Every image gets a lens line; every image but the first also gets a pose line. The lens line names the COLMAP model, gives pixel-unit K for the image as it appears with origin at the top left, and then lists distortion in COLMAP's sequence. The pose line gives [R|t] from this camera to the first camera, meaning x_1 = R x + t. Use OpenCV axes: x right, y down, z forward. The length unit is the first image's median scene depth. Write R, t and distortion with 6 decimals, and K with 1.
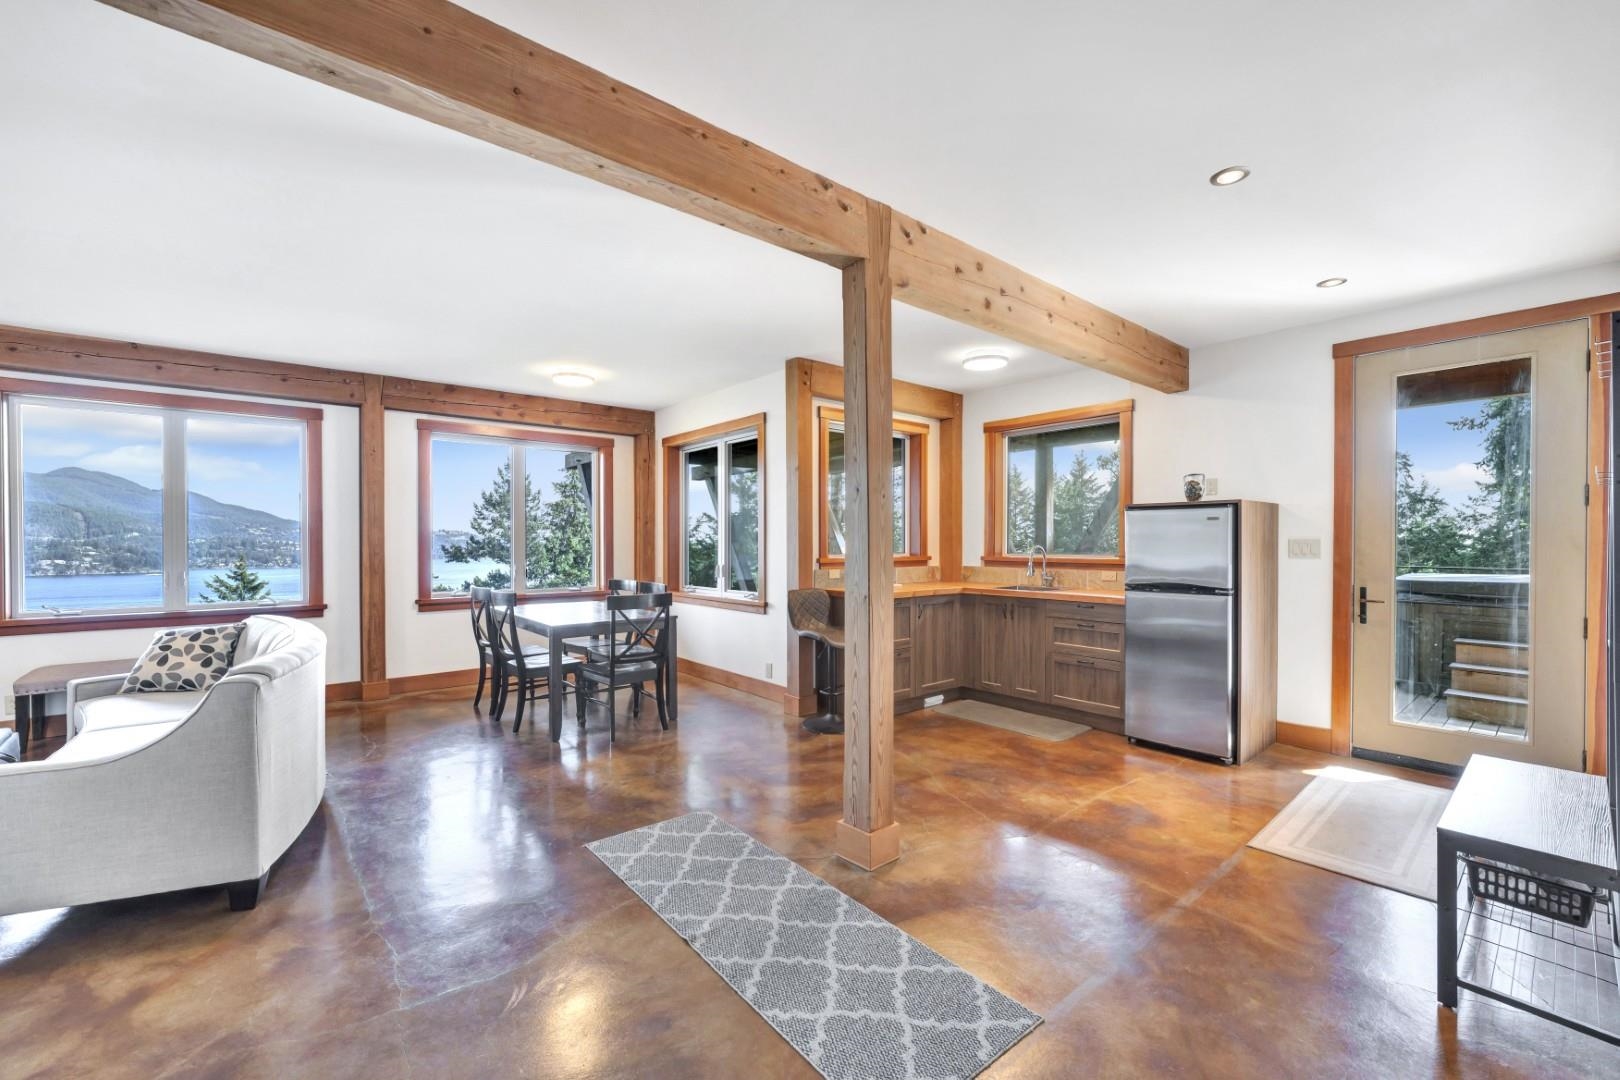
lens RADIAL K [[656.4, 0, 806.3], [0, 656.4, 547.7], [0, 0, 1]] dist [-0.009210, 0.000765]
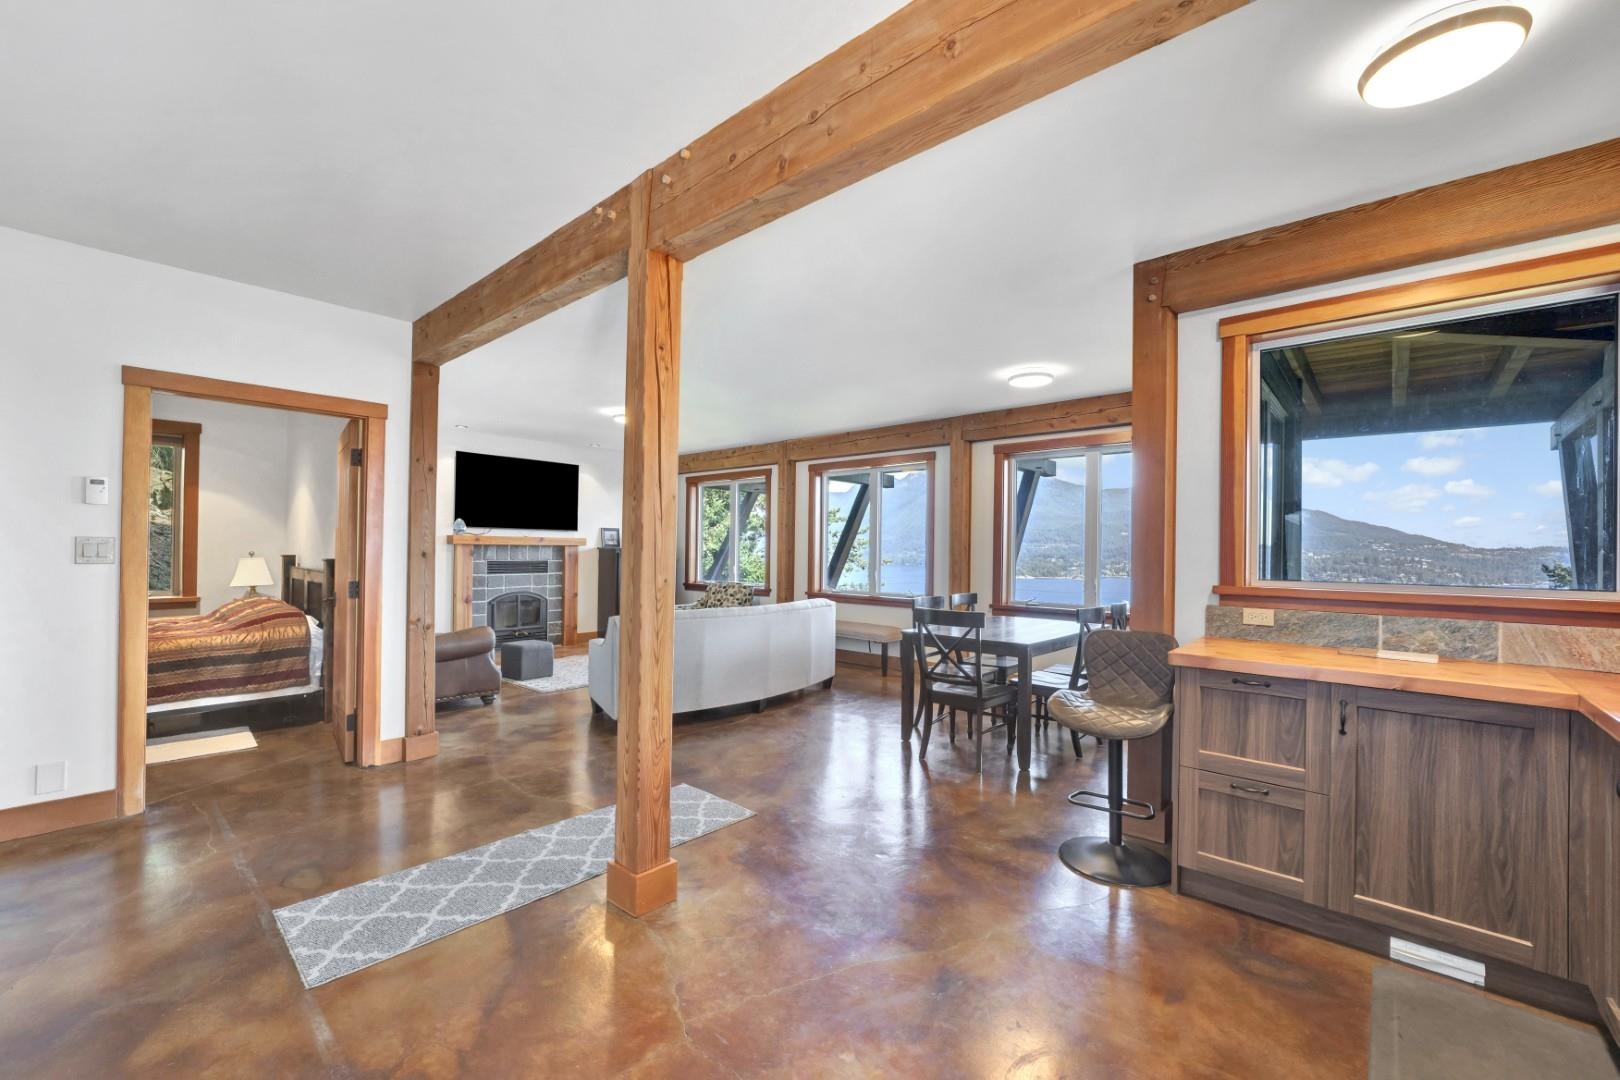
lens RADIAL K [[656.4, 0, 806.3], [0, 656.4, 547.7], [0, 0, 1]] dist [-0.009210, 0.000765]
pose [[0.147063, -0.001433, -0.989126, 0.598733], [-0.022917, 0.999726, -0.004856, -0.006974], [0.988862, 0.023382, 0.146989, 0.634972]]
